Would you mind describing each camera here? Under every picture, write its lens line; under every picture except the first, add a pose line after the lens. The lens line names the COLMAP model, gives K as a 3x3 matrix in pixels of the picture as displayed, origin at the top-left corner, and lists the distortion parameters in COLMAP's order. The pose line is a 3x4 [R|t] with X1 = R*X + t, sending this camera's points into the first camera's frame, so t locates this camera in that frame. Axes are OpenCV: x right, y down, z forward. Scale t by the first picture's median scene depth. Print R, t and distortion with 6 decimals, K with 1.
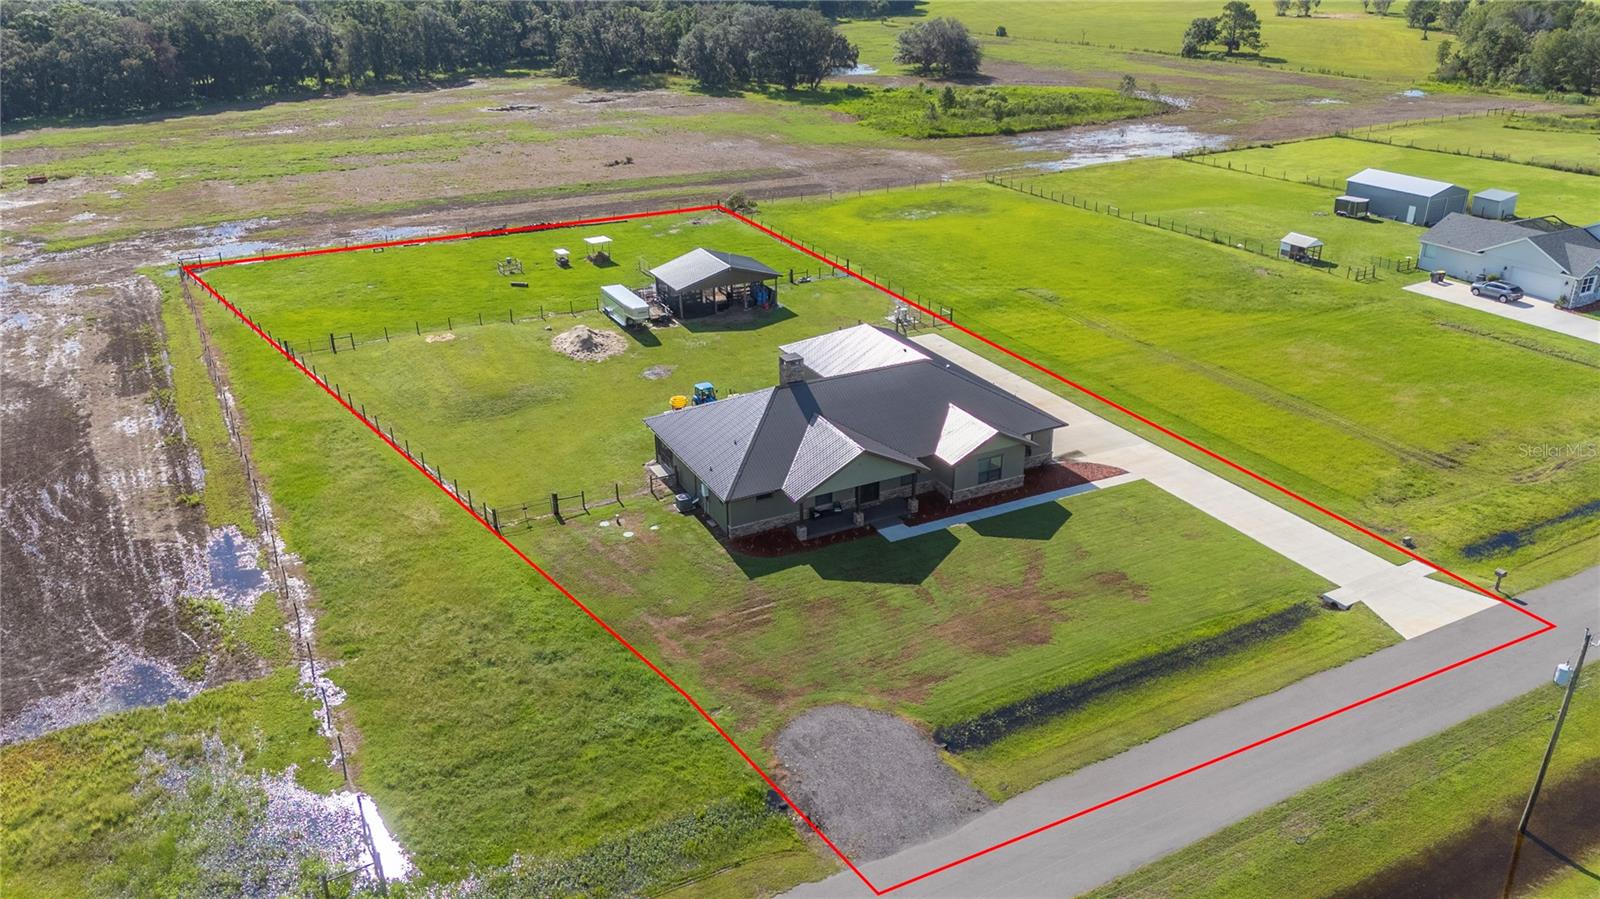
lens RADIAL K [[1176.1, 0, 800.0], [0, 1176.1, 449.5], [0, 0, 1]] dist [0.077371, -0.071153]
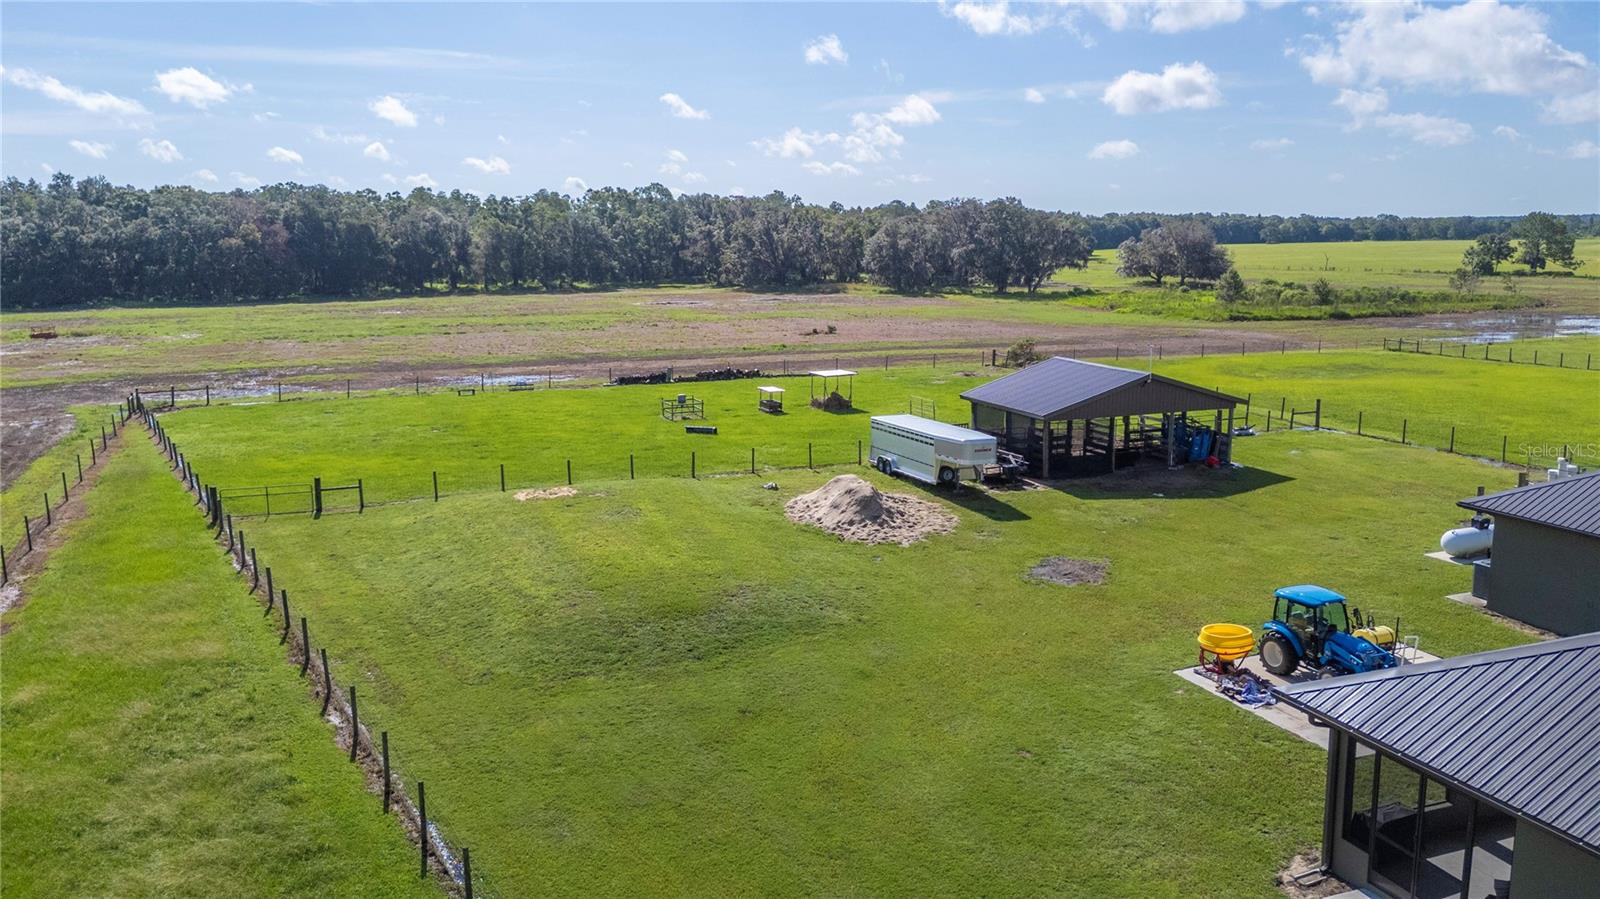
lens RADIAL K [[1176.1, 0, 800.0], [0, 1176.1, 449.5], [0, 0, 1]] dist [0.077371, -0.071153]
pose [[0.994890, 0.020222, -0.098924, -0.155715], [-0.042782, 0.971873, -0.231588, -0.009043], [0.091458, 0.234637, 0.967771, 0.544597]]
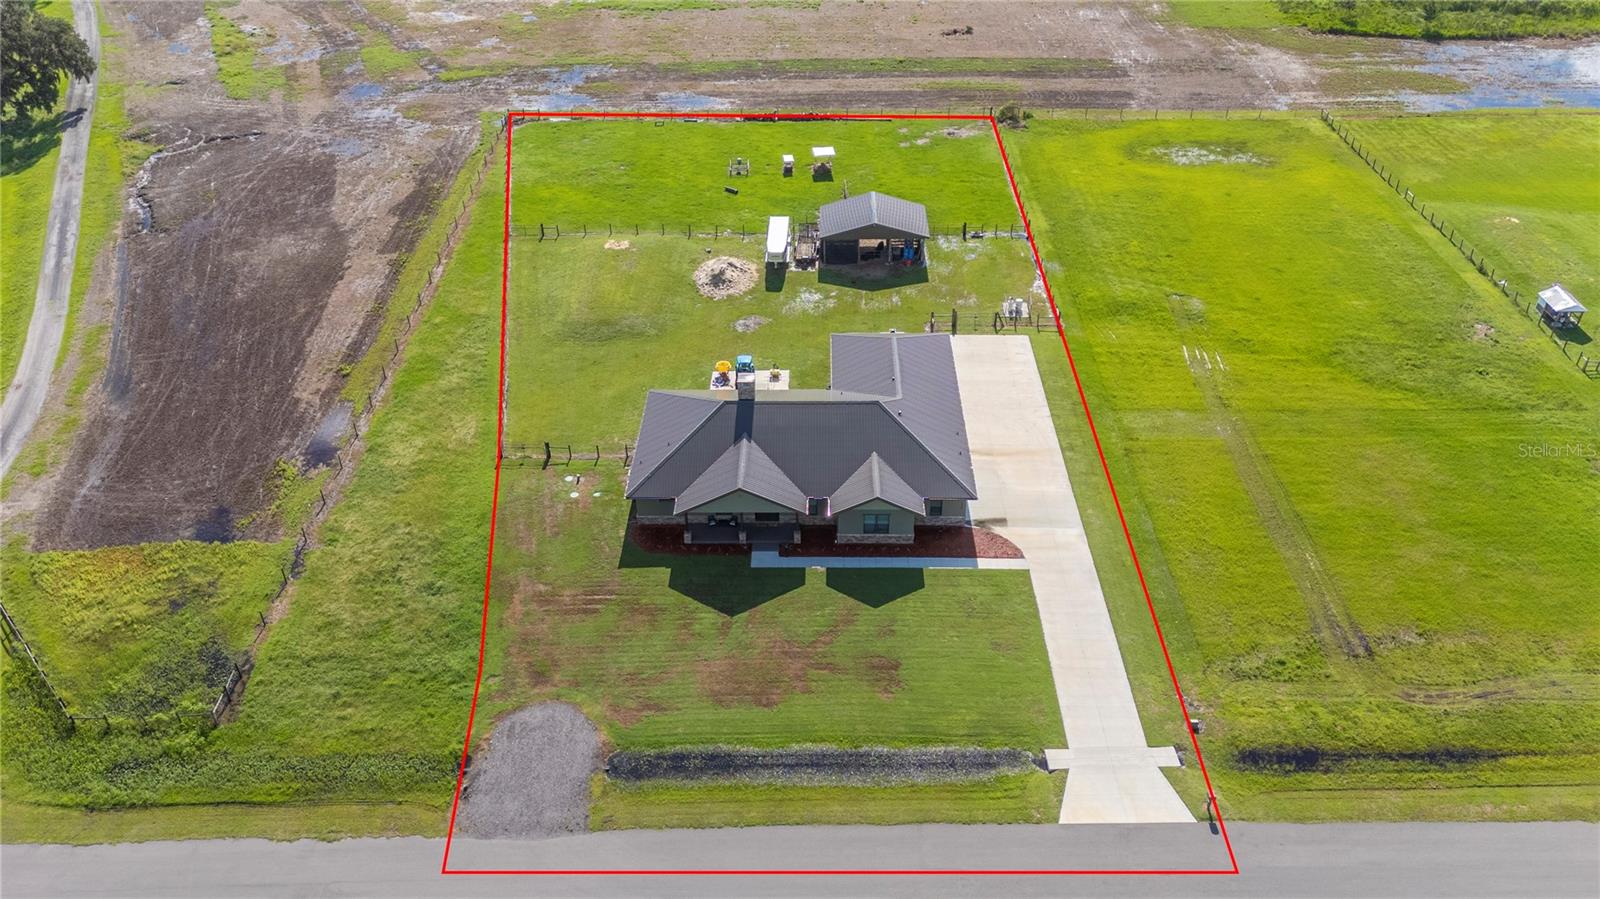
lens RADIAL K [[1176.1, 0, 800.0], [0, 1176.1, 449.5], [0, 0, 1]] dist [0.077371, -0.071153]
pose [[0.886059, 0.268375, -0.377988, 0.343948], [-0.186510, 0.952856, 0.239331, -0.207789], [0.424398, -0.141563, 0.894341, -0.001481]]
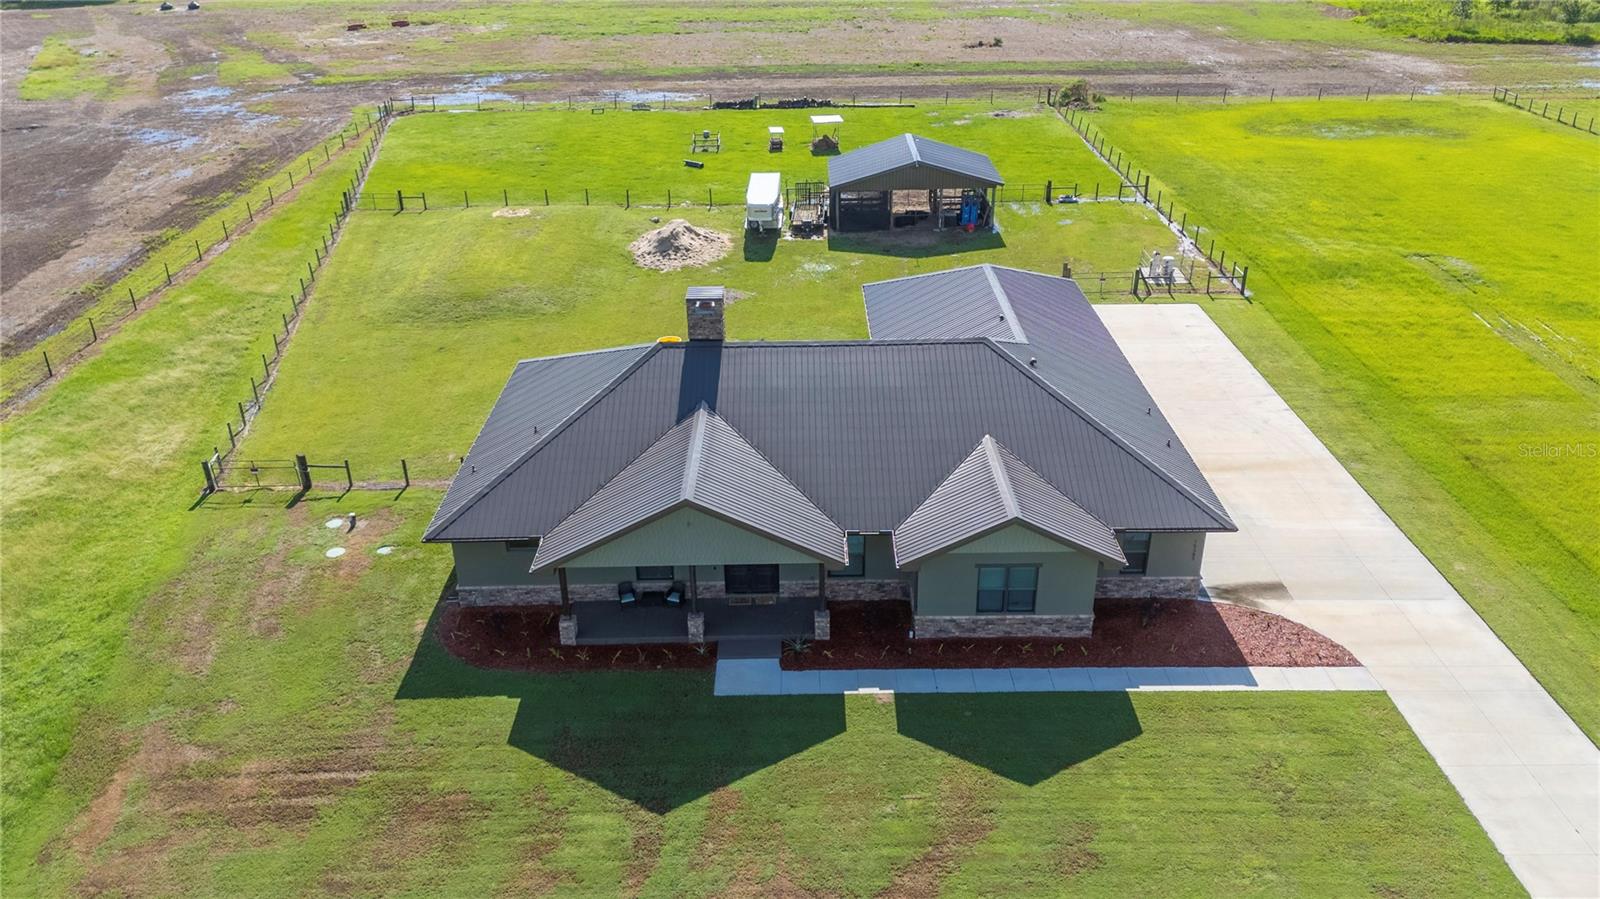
lens RADIAL K [[1179.3, 0, 800.0], [0, 1179.3, 449.5], [0, 0, 1]] dist [0.060614, -0.058550]
pose [[0.895617, 0.198299, -0.398182, 0.184121], [-0.176096, 0.980065, 0.091995, -0.046628], [0.408486, -0.012274, 0.912682, 0.371725]]
